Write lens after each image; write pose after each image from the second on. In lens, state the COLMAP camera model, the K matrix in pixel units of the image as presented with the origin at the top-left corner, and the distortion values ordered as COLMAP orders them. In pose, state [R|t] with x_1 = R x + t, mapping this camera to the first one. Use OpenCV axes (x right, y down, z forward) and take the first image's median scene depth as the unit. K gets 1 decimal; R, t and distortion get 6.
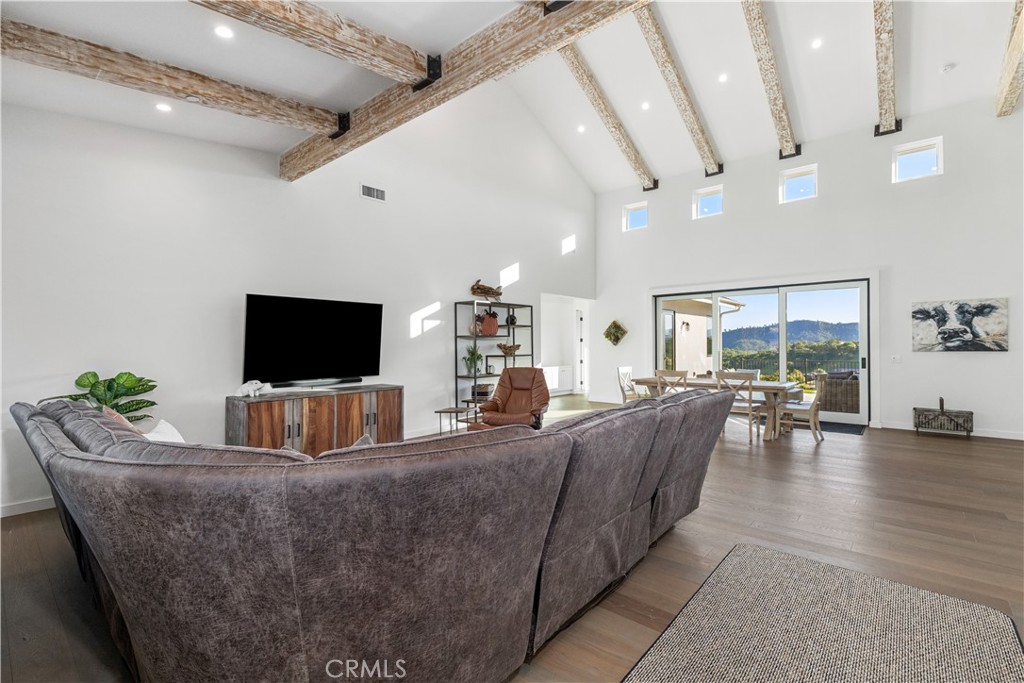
lens RADIAL K [[463.8, 0, 520.7], [0, 463.8, 345.6], [0, 0, 1]] dist [0.000346, 0.001562]
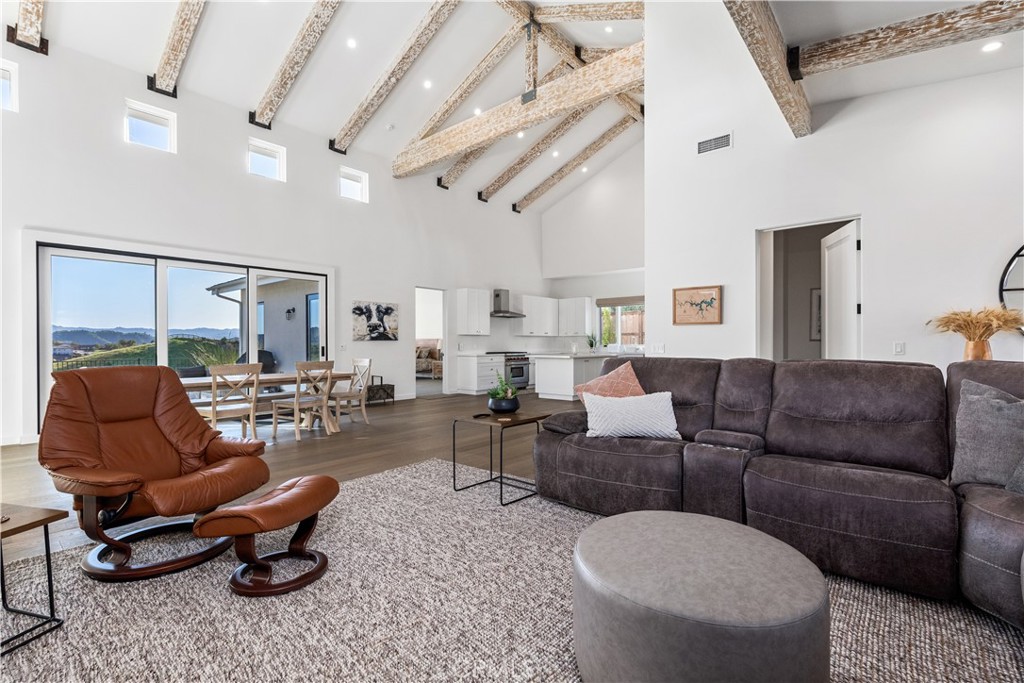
lens RADIAL K [[463.8, 0, 504.6], [0, 463.8, 344.3], [0, 0, 1]] dist [0.000346, 0.001562]
pose [[-0.002187, 0.001769, 0.999996, -0.379353], [0.008623, 0.999961, -0.001750, 0.028133], [-0.999960, 0.008619, -0.002202, 0.623044]]
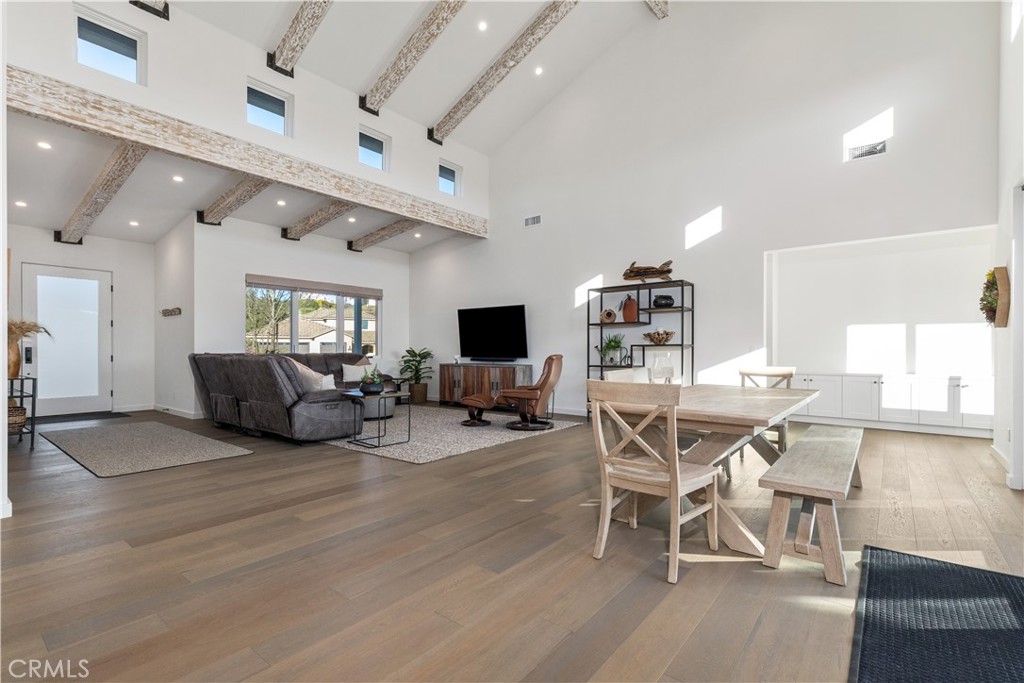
lens RADIAL K [[463.8, 0, 497.4], [0, 463.8, 352.8], [0, 0, 1]] dist [0.000346, 0.001562]
pose [[0.001547, 0.011281, -0.999935, 0.938884], [-0.003885, 0.999929, 0.011275, 0.031614], [0.999991, 0.003868, 0.001591, 0.830548]]
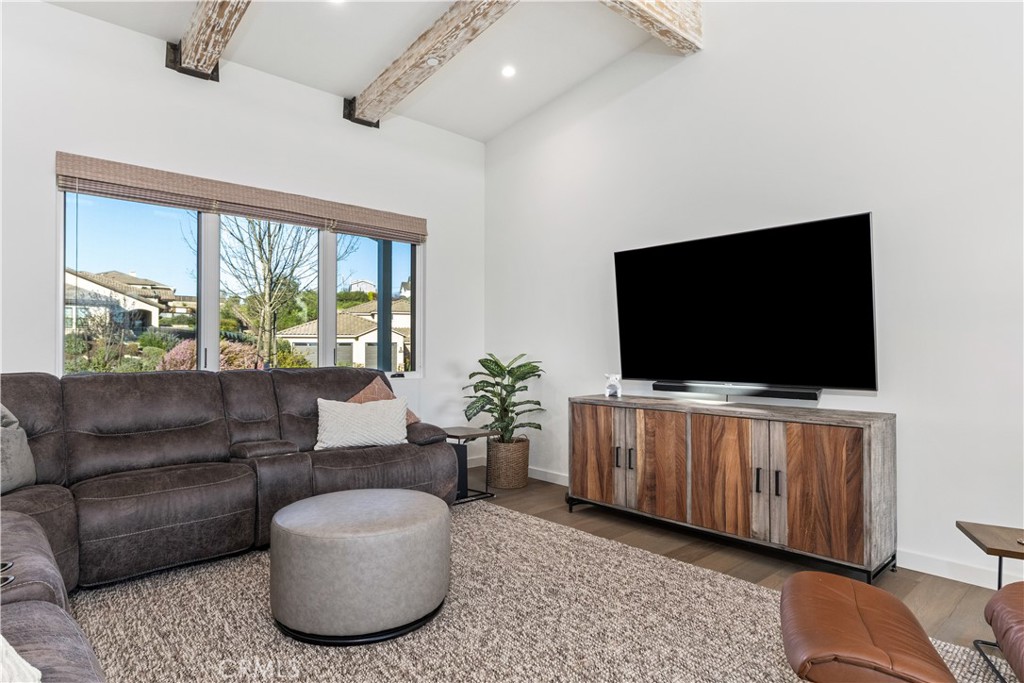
lens RADIAL K [[558.5, 0, 504.7], [0, 558.5, 338.8], [0, 0, 1]] dist [0.017160, -0.000324]
pose [[-0.133697, -0.018363, -0.990852, 0.206179], [-0.005596, 0.999826, -0.017774, 0.026419], [0.991006, 0.003169, -0.133776, 0.677709]]
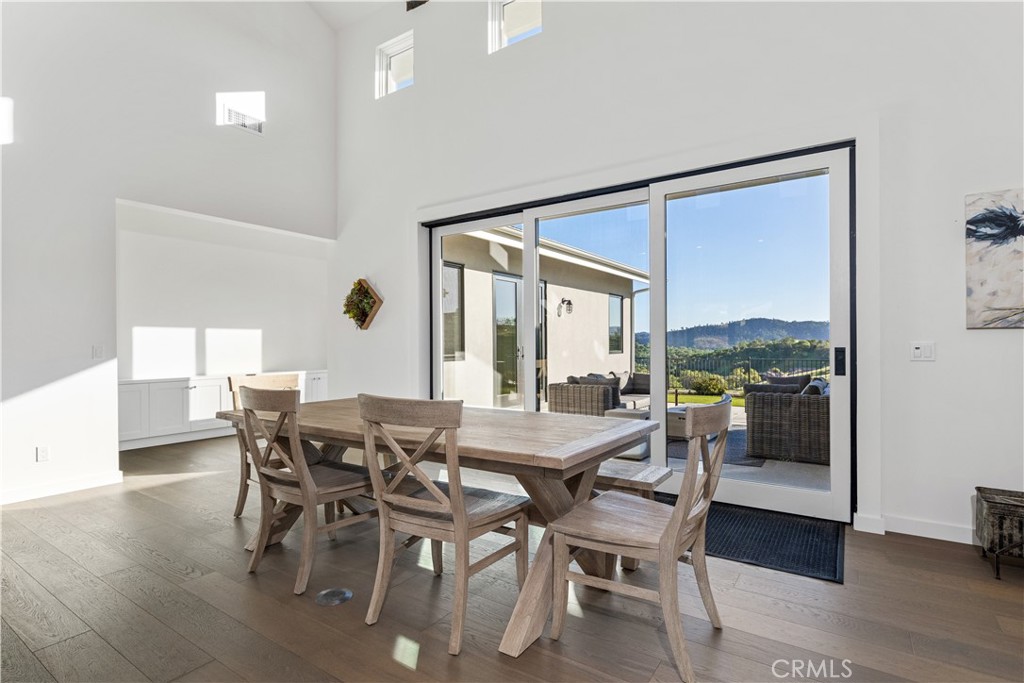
lens RADIAL K [[509.6, 0, 518.2], [0, 509.6, 345.5], [0, 0, 1]] dist [0.003471, 0.001957]
pose [[0.994424, -0.001572, 0.105445, 0.461180], [0.001339, 0.999996, 0.002282, 0.024633], [-0.105448, -0.002128, 0.994423, 0.653337]]
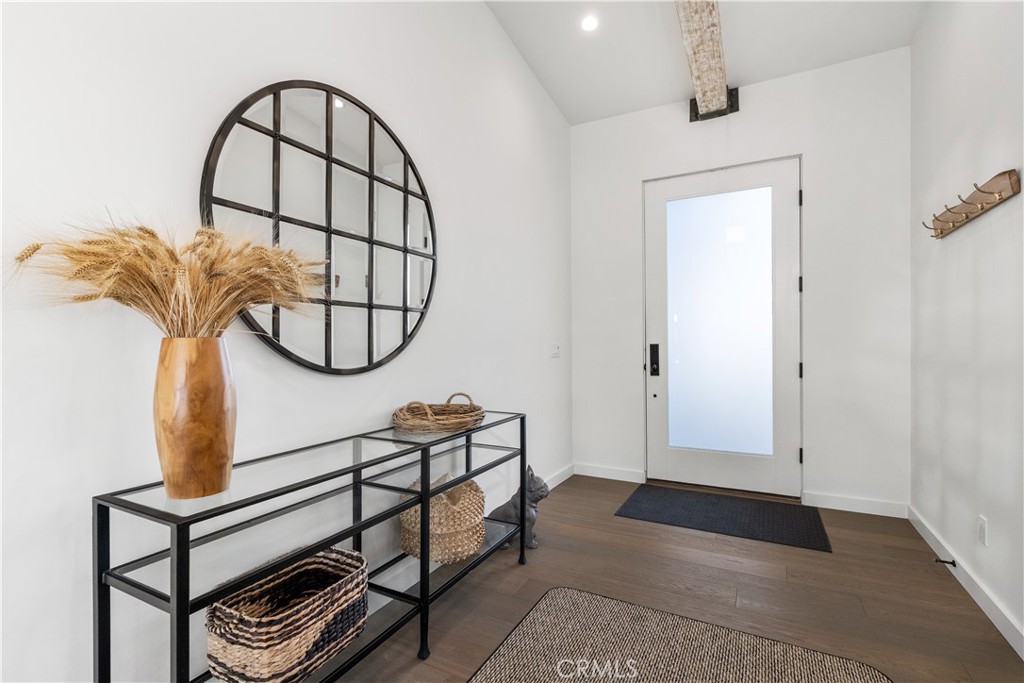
lens RADIAL K [[463.8, 0, 519.5], [0, 463.8, 350.5], [0, 0, 1]] dist [0.000346, 0.001562]
pose [[-0.979892, 0.013281, -0.199088, 0.101122], [0.010254, 0.999816, 0.016228, 0.032039], [0.199267, 0.013861, -0.979847, 0.238941]]
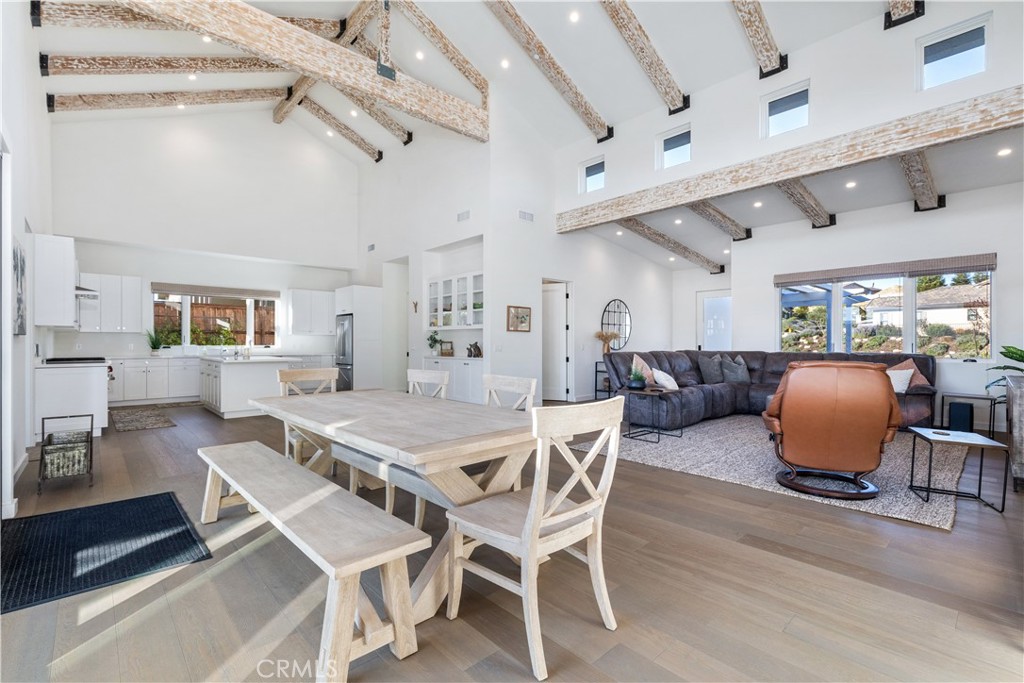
lens RADIAL K [[456.6, 0, 529.7], [0, 456.6, 340.5], [0, 0, 1]] dist [0.010146, -0.001859]
pose [[-0.995108, 0.003562, 0.098726, 0.283044], [0.003231, 0.999989, -0.003515, 0.022027], [-0.098737, -0.003178, -0.995108, 1.461744]]
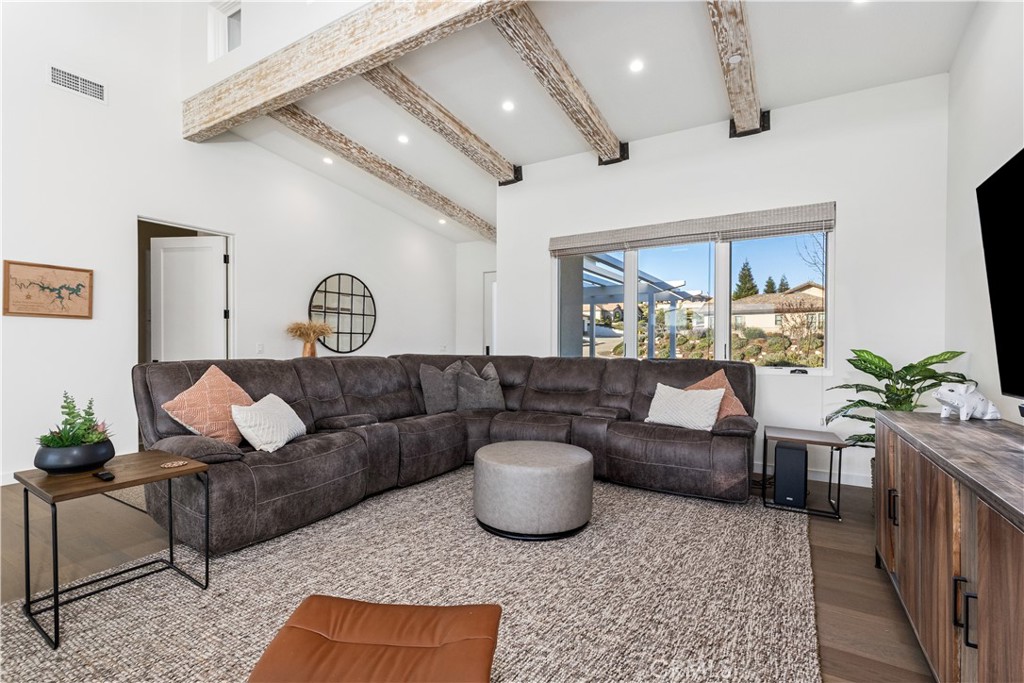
lens RADIAL K [[463.8, 0, 532.1], [0, 463.8, 344.9], [0, 0, 1]] dist [0.000346, 0.001562]
pose [[-0.983297, -0.001146, -0.182002, -0.064224], [-0.002100, 0.999985, 0.005049, 0.025948], [0.181994, 0.005347, -0.983285, 0.971667]]
